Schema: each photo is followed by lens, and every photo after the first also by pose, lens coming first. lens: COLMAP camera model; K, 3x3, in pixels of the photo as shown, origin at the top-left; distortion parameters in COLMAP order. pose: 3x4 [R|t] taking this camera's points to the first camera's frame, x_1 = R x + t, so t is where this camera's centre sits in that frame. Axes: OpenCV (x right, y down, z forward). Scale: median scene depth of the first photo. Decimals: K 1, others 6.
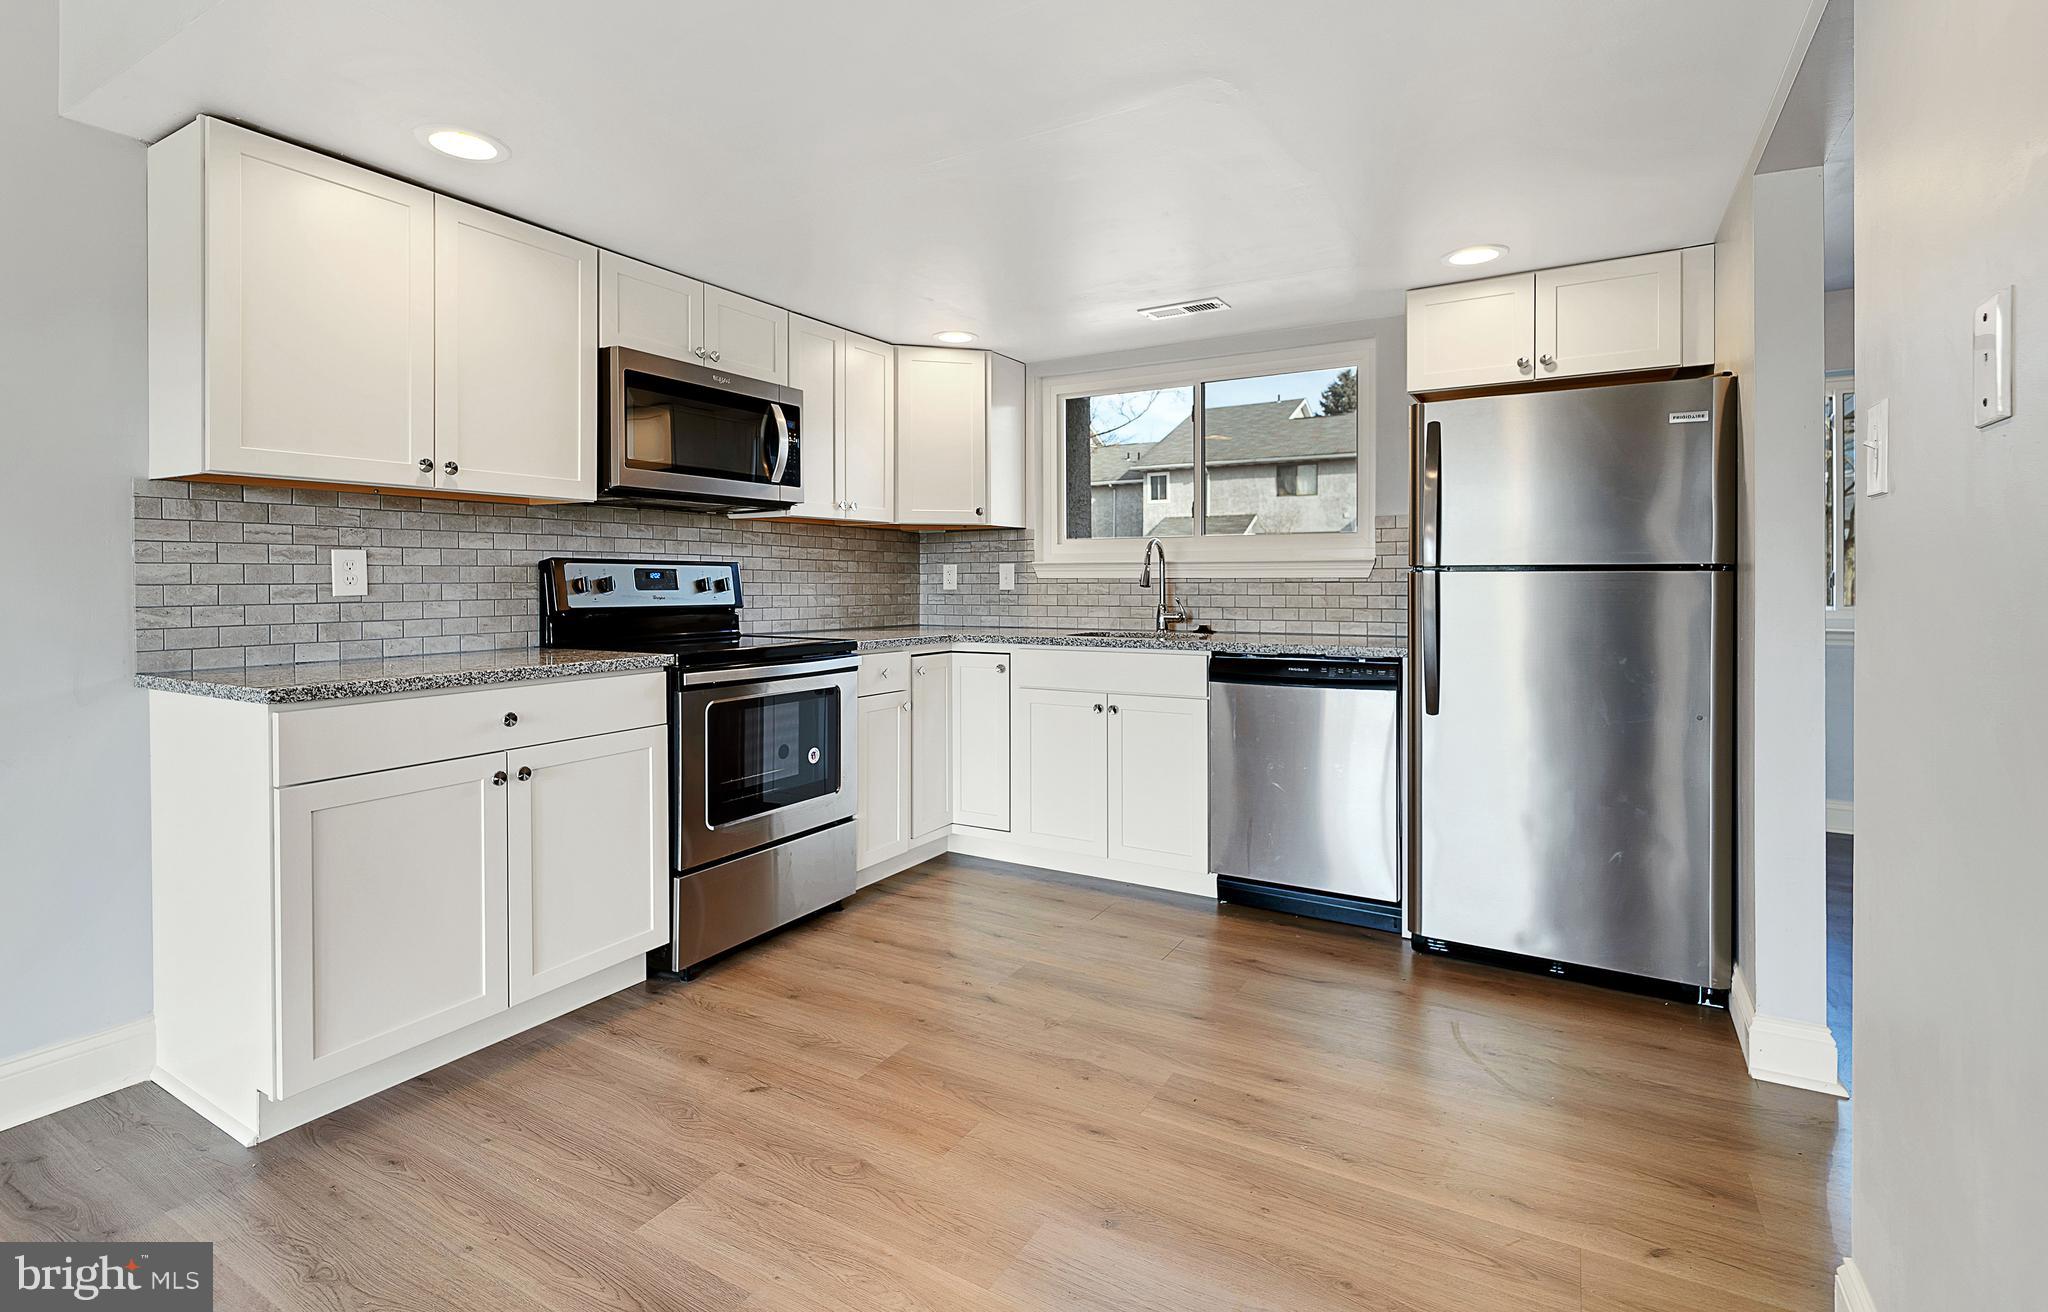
lens RADIAL K [[935.3, 0, 1021.6], [0, 935.3, 587.5], [0, 0, 1]] dist [-0.003785, -0.000173]
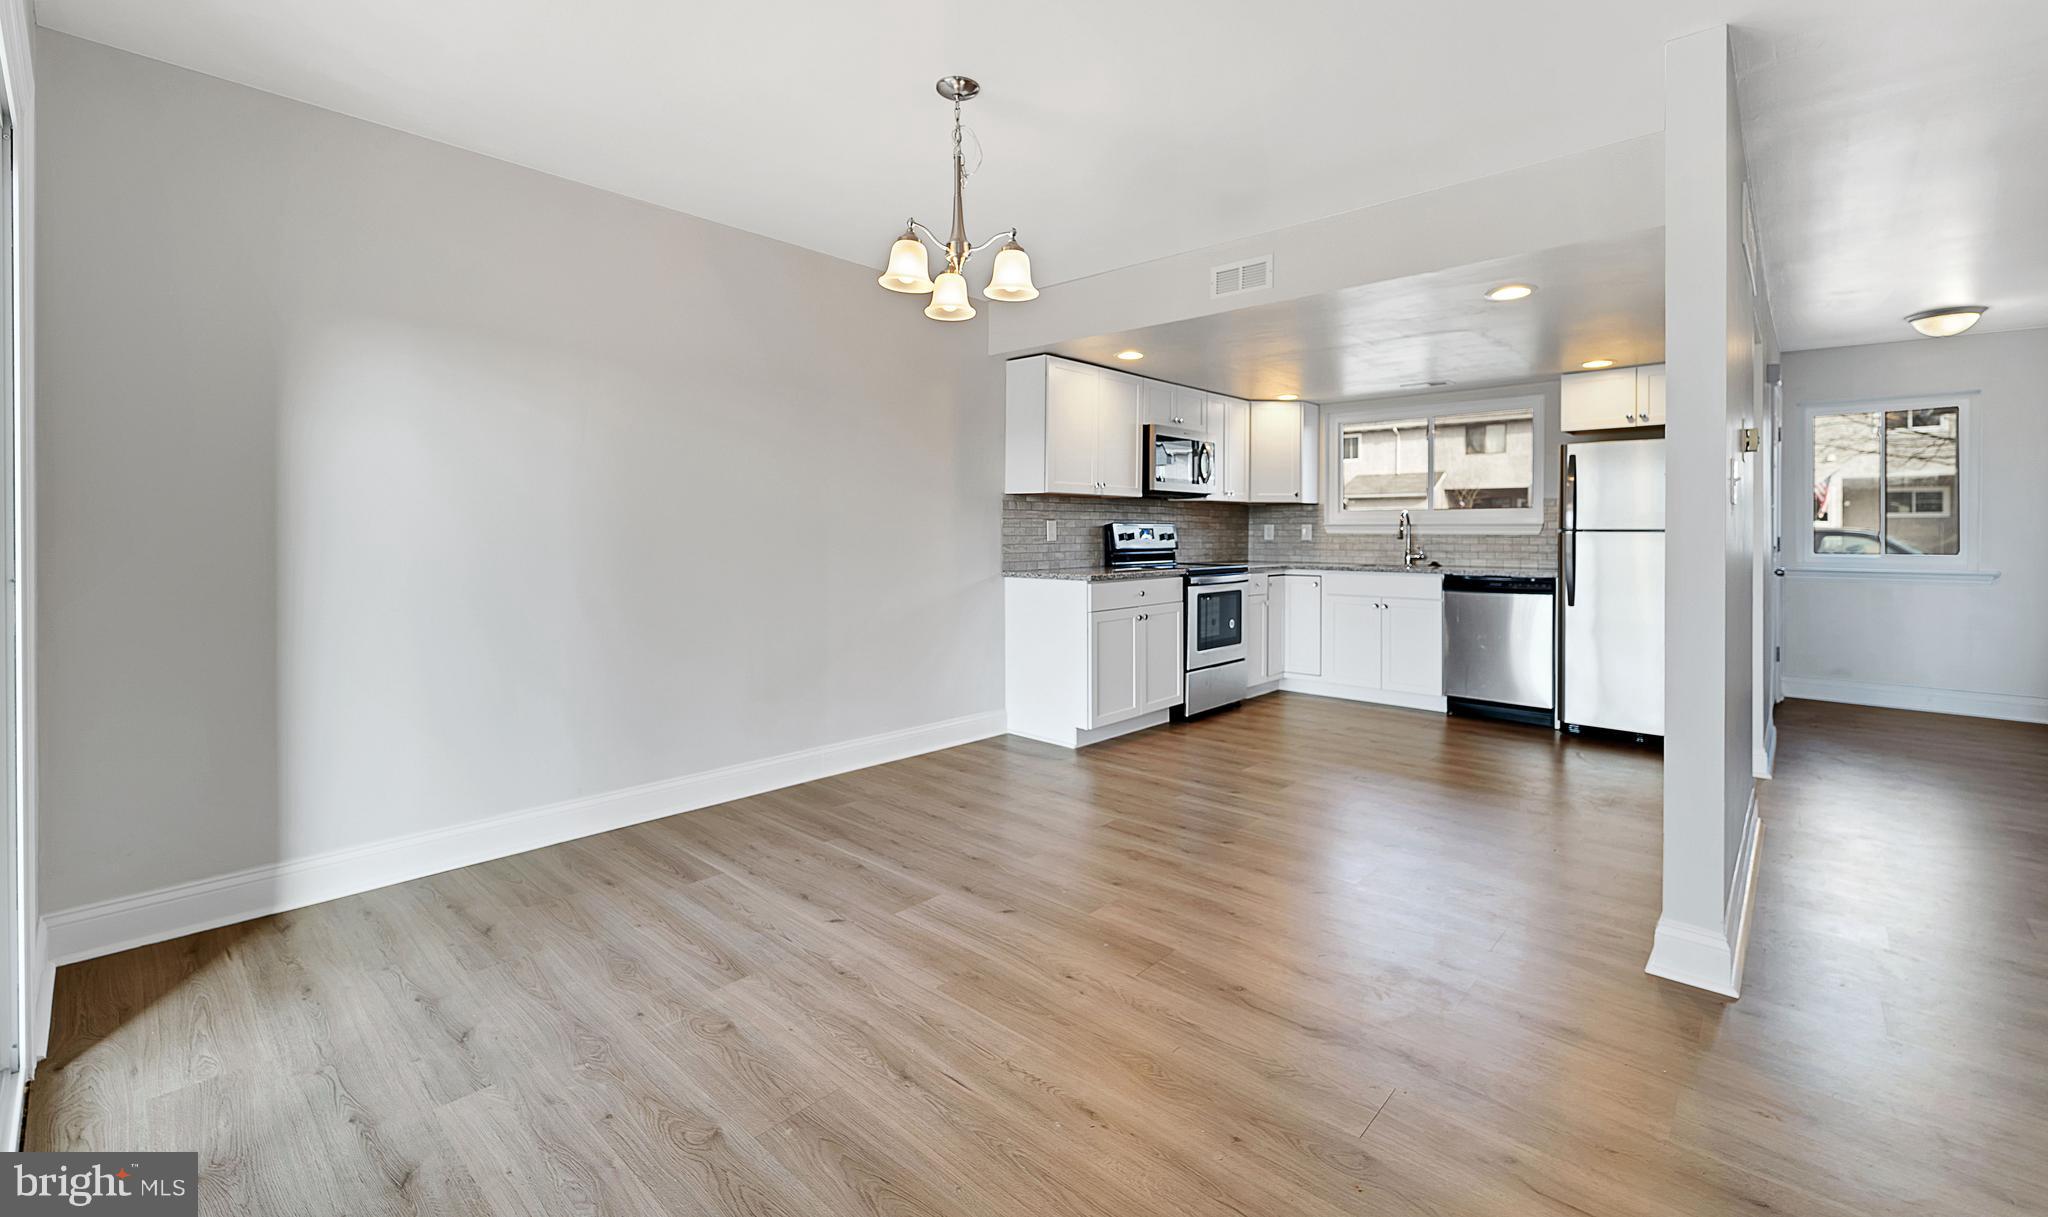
lens RADIAL K [[929.8, 0, 1026.3], [0, 929.8, 533.8], [0, 0, 1]] dist [0.002198, 0.000173]
pose [[0.985718, 0.004995, -0.168332, -0.294981], [-0.005674, 0.999978, -0.003550, -0.000247], [0.168310, 0.004455, 0.985724, -0.923412]]
